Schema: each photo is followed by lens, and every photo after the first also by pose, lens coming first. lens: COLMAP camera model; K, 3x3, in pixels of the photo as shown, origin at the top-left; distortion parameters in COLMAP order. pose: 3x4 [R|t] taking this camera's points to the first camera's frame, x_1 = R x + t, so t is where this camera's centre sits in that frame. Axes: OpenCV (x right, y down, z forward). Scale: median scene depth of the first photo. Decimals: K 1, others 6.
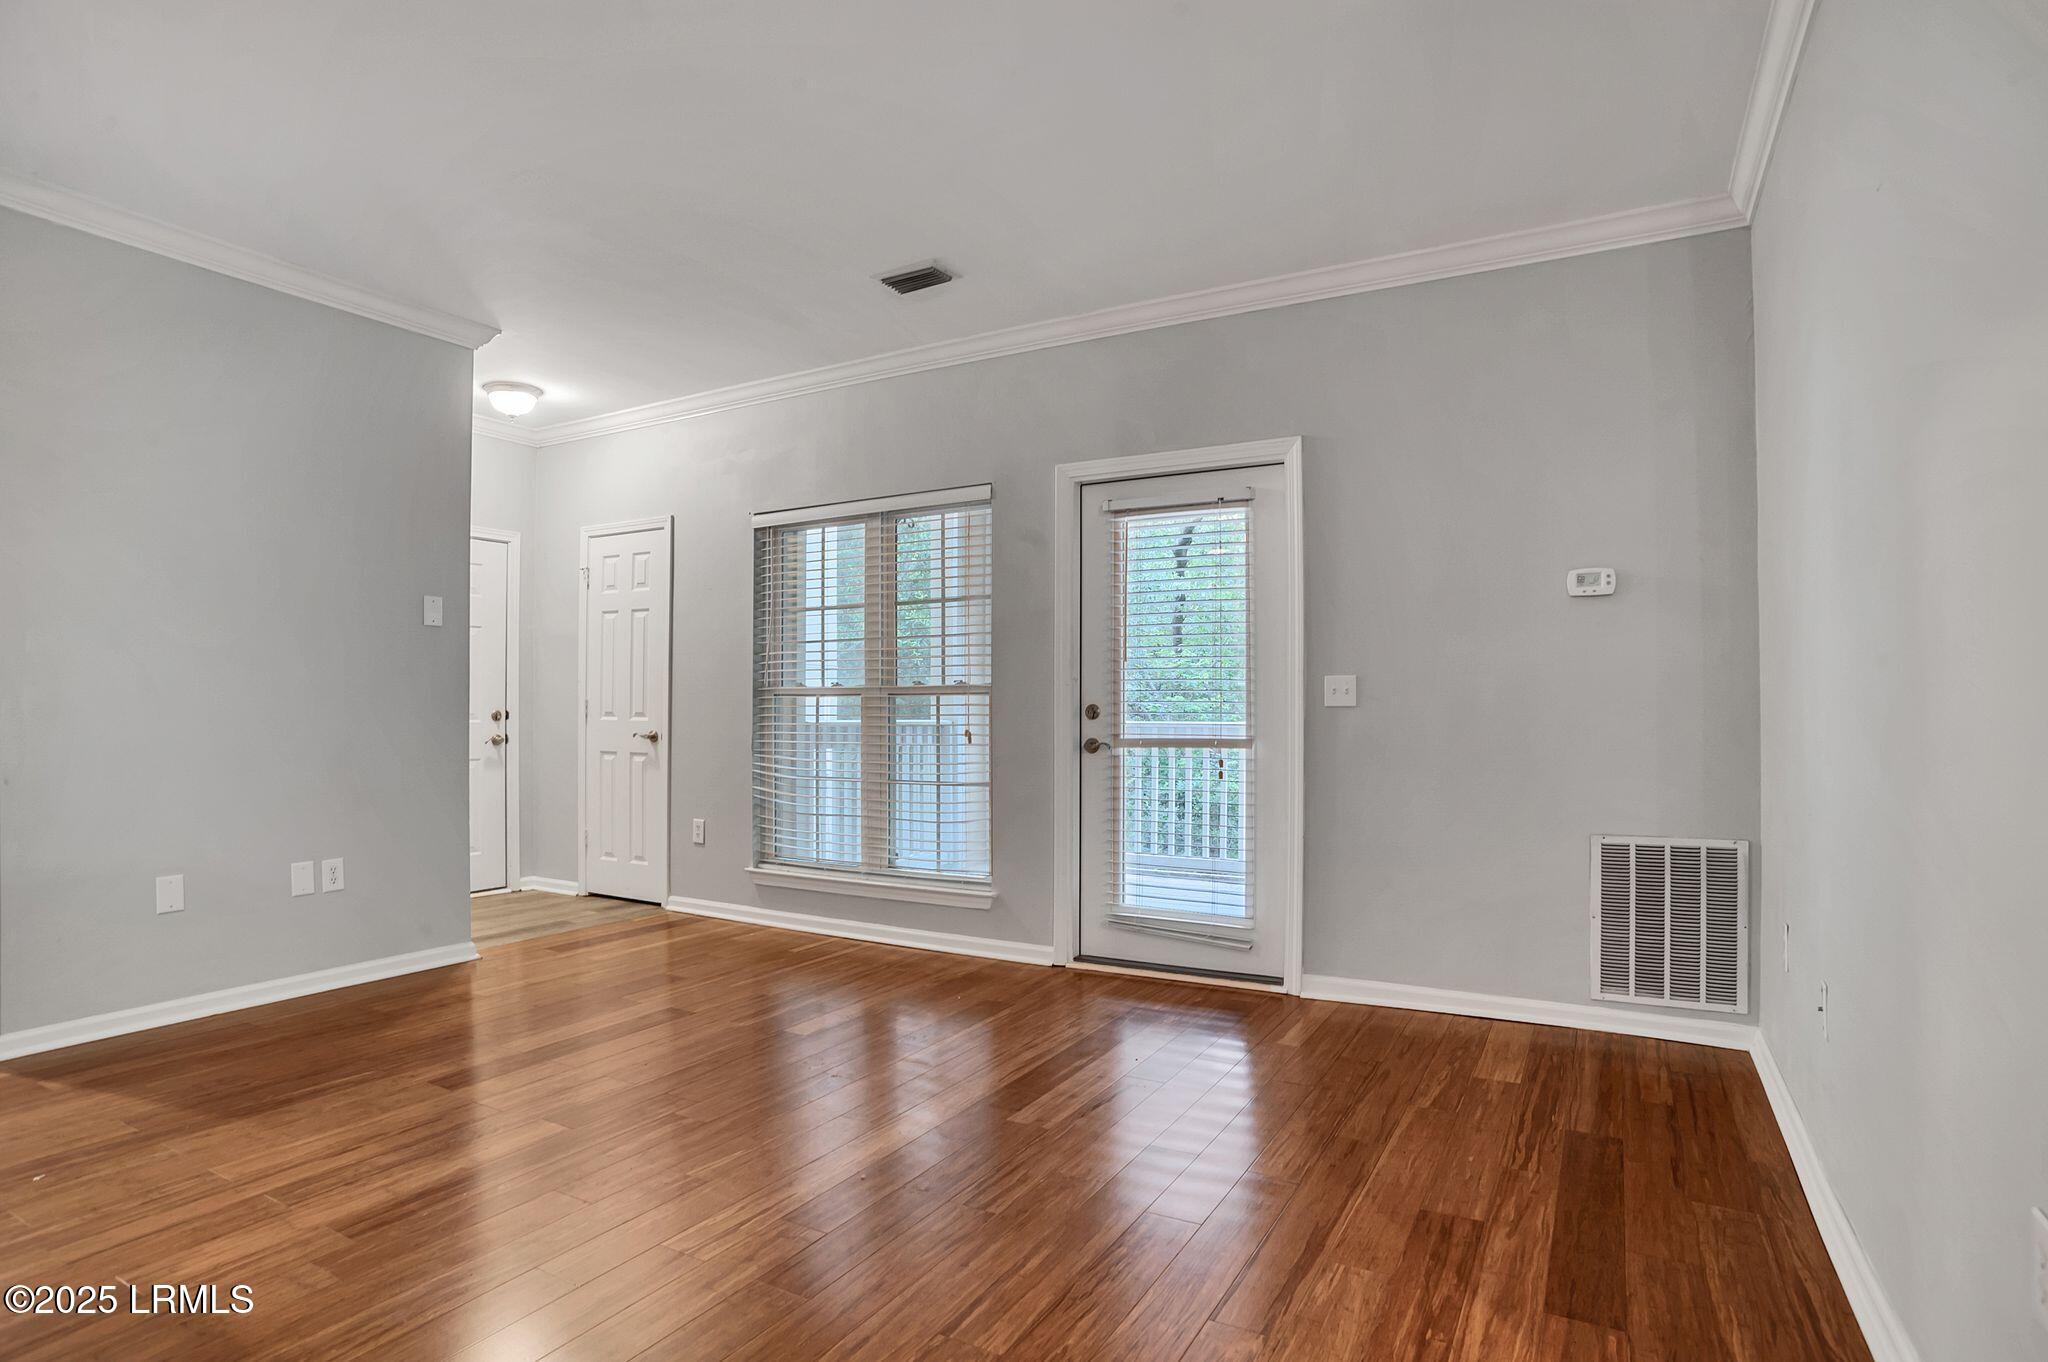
lens RADIAL K [[1066.6, 0, 1024.7], [0, 1066.6, 706.1], [0, 0, 1]] dist [0.000022, -0.000013]
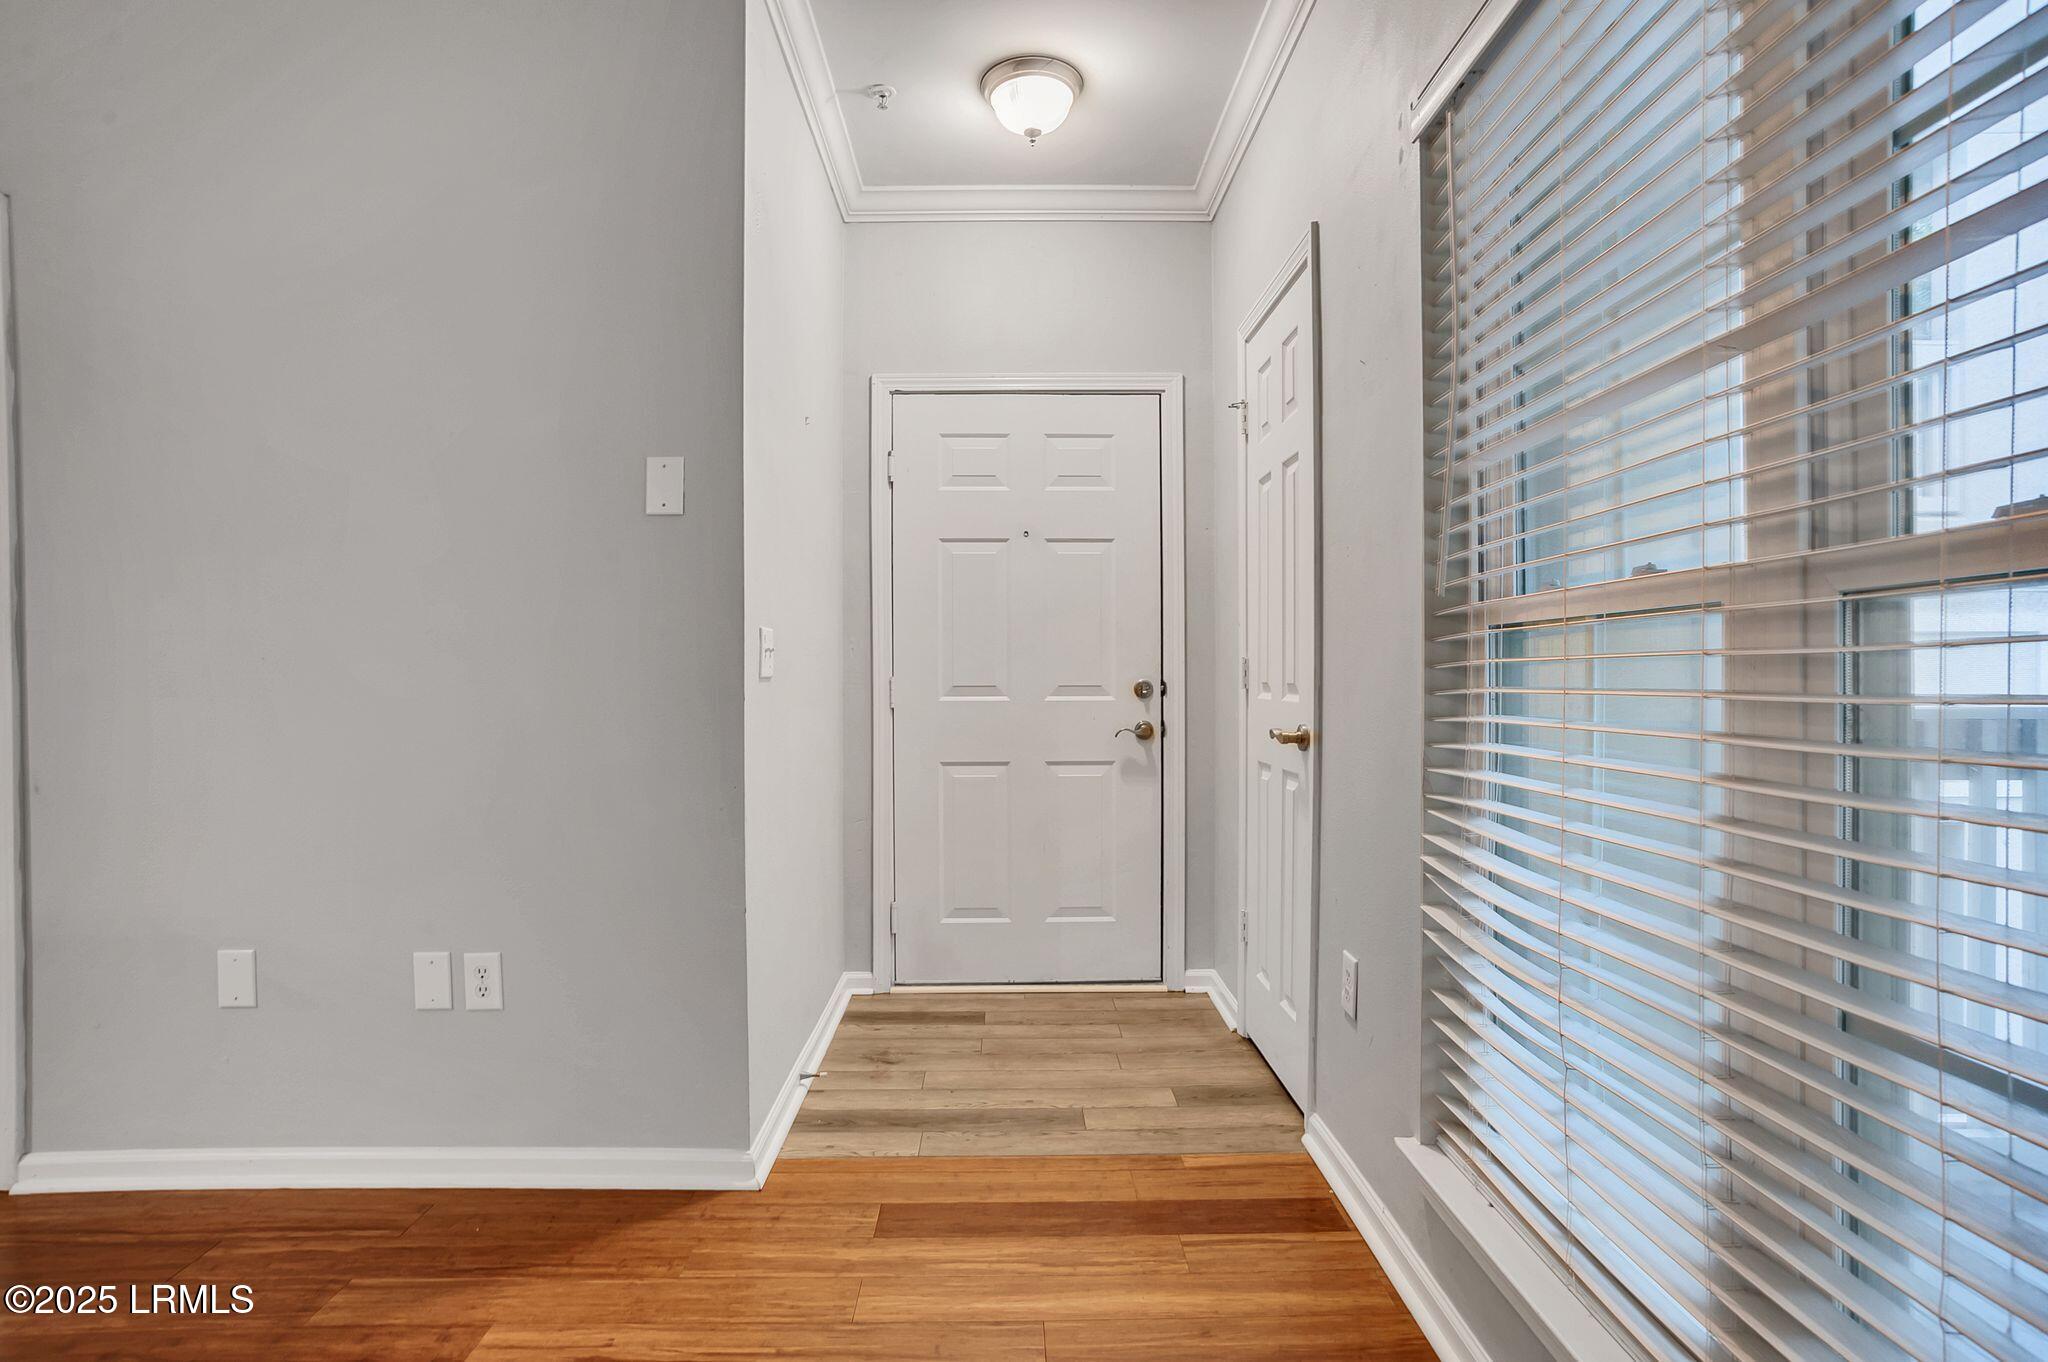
lens RADIAL K [[1033.6, 0, 1024.0], [0, 1033.6, 681.0], [0, 0, 1]] dist [-0.001374, -0.000391]
pose [[0.501443, -0.003670, -0.865183, -0.034757], [0.007211, 0.999974, -0.000062, 0.004168], [0.865161, -0.006208, 0.501456, 0.729837]]
